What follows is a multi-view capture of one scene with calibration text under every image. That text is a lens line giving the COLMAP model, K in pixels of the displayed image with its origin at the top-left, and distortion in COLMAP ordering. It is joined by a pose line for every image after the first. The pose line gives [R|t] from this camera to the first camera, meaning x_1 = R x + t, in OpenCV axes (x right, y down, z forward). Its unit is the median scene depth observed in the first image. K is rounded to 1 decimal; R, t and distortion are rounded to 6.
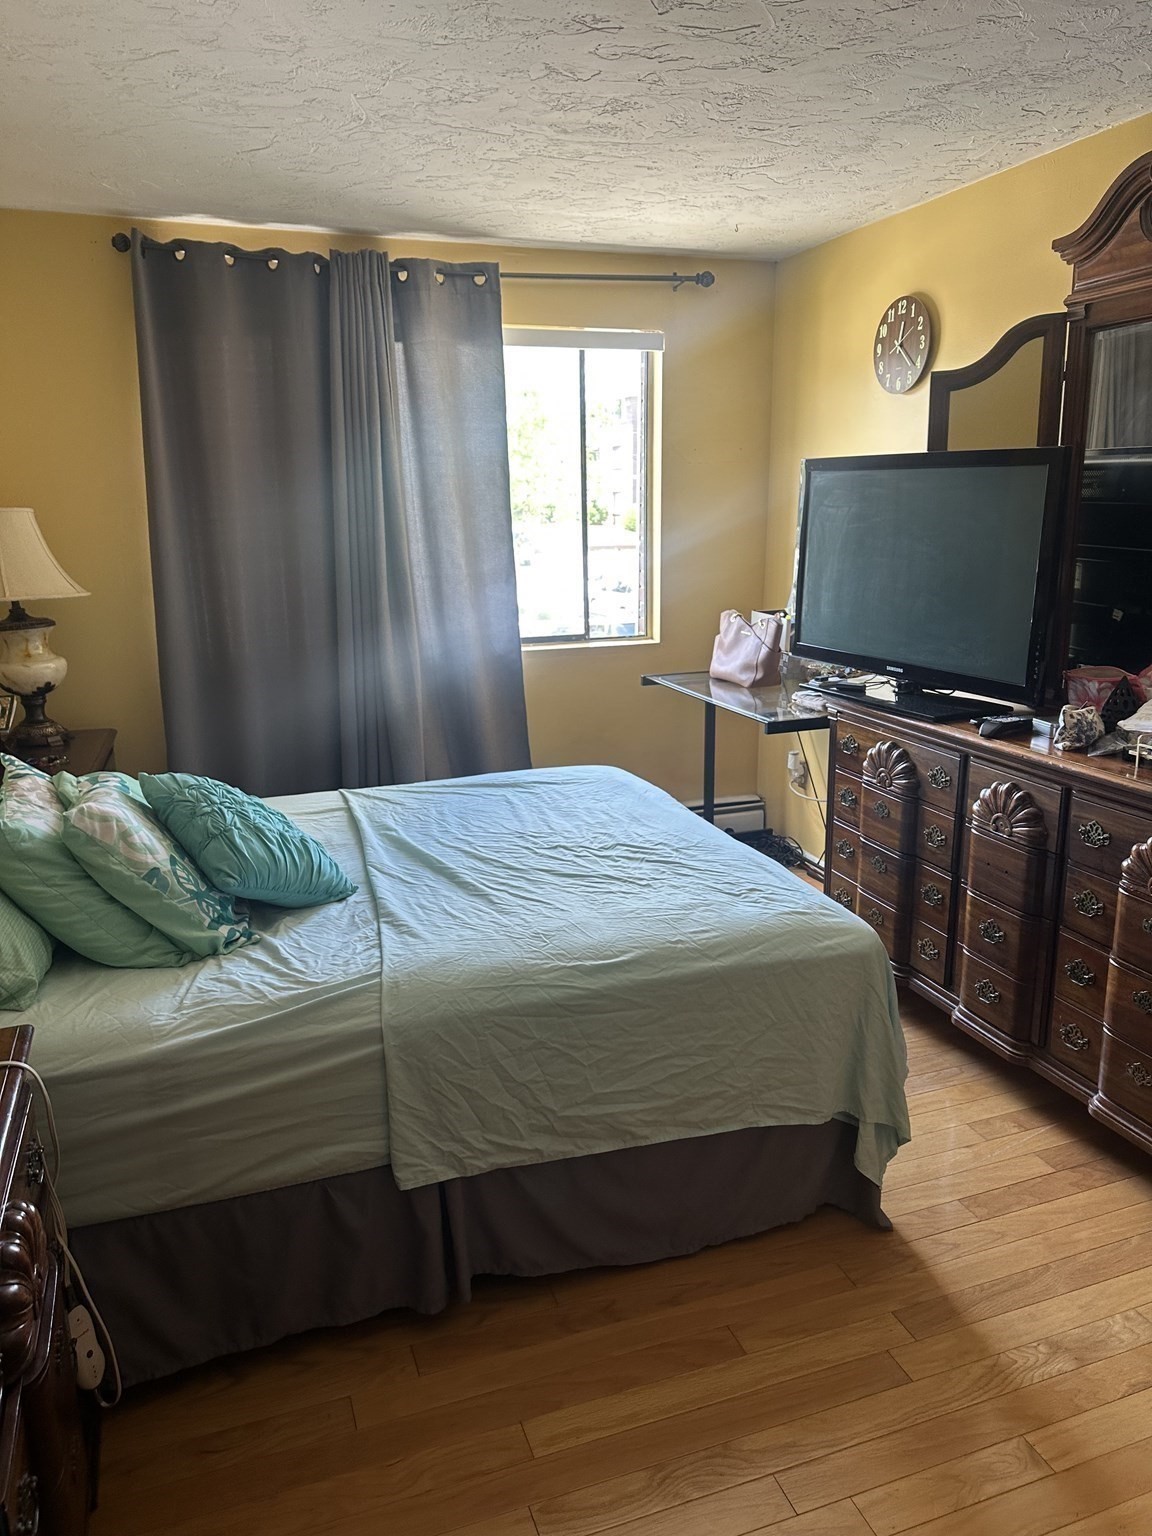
lens RADIAL K [[1076.1, 0, 566.4], [0, 1076.1, 756.4], [0, 0, 1]] dist [0.050365, -0.060856]
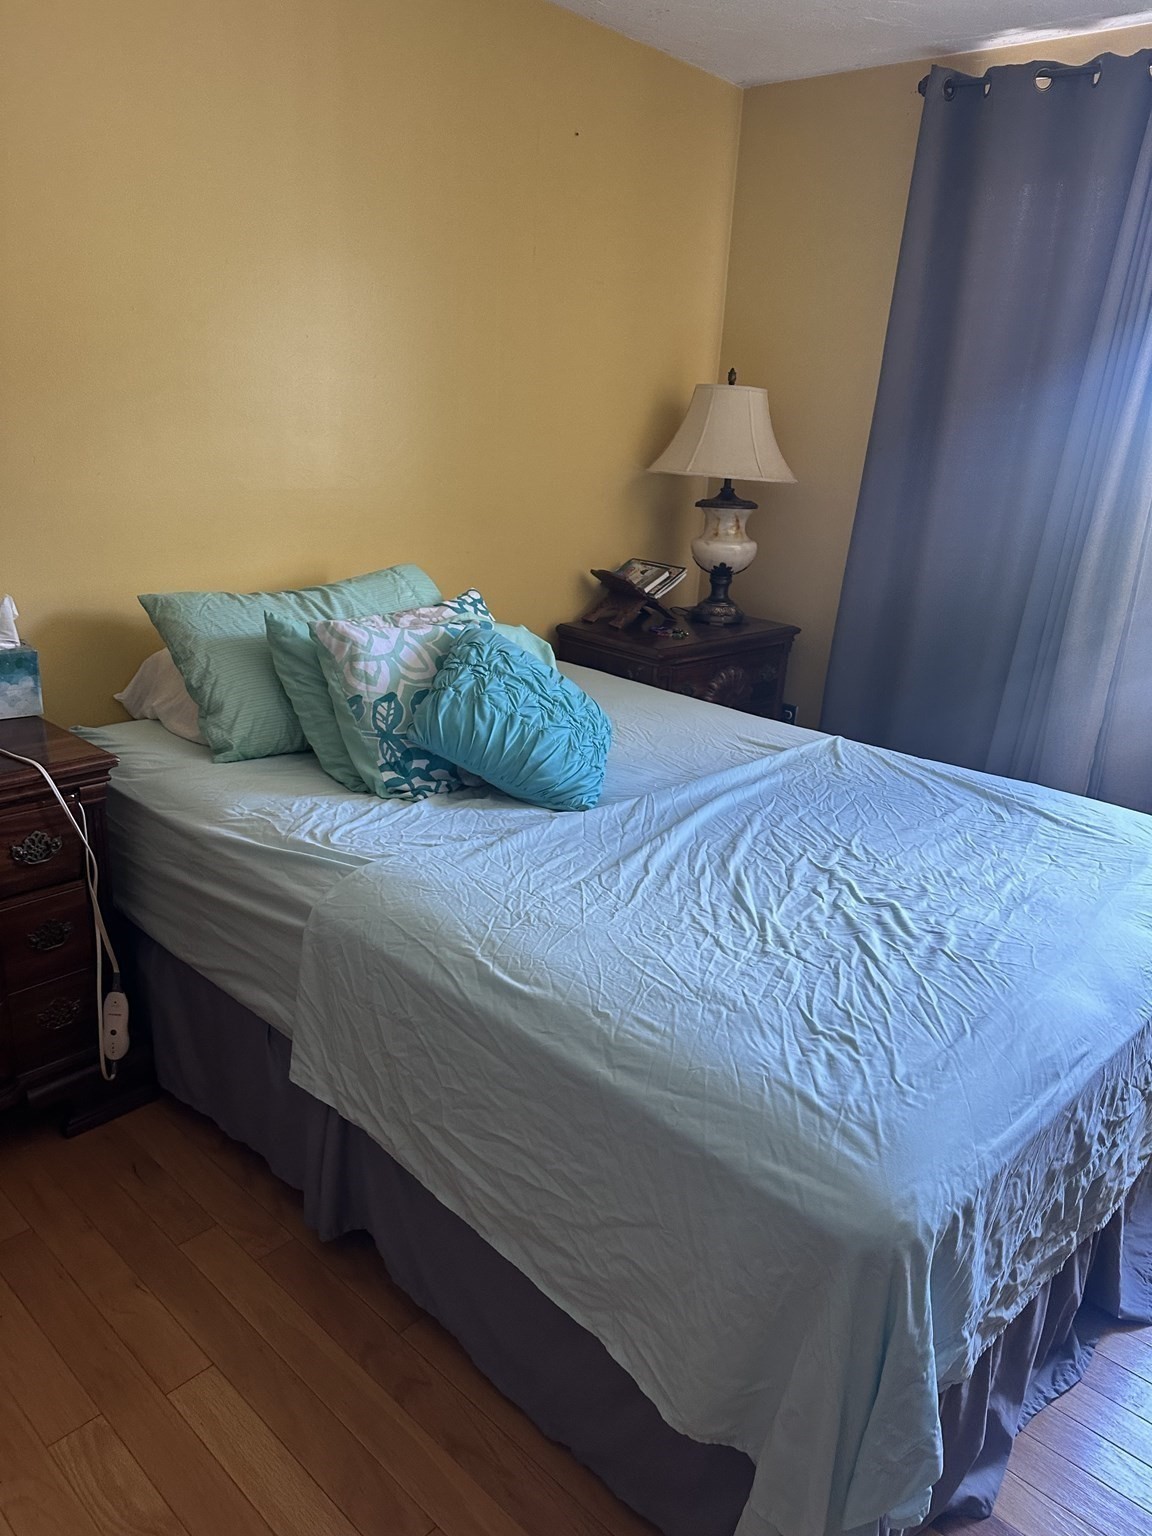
lens RADIAL K [[1076.1, 0, 579.6], [0, 1076.1, 751.0], [0, 0, 1]] dist [0.050365, -0.060856]
pose [[0.459044, 0.300626, -0.836004, 0.599167], [-0.260472, 0.945197, 0.196868, -0.106278], [0.849372, 0.127385, 0.512192, 0.631235]]
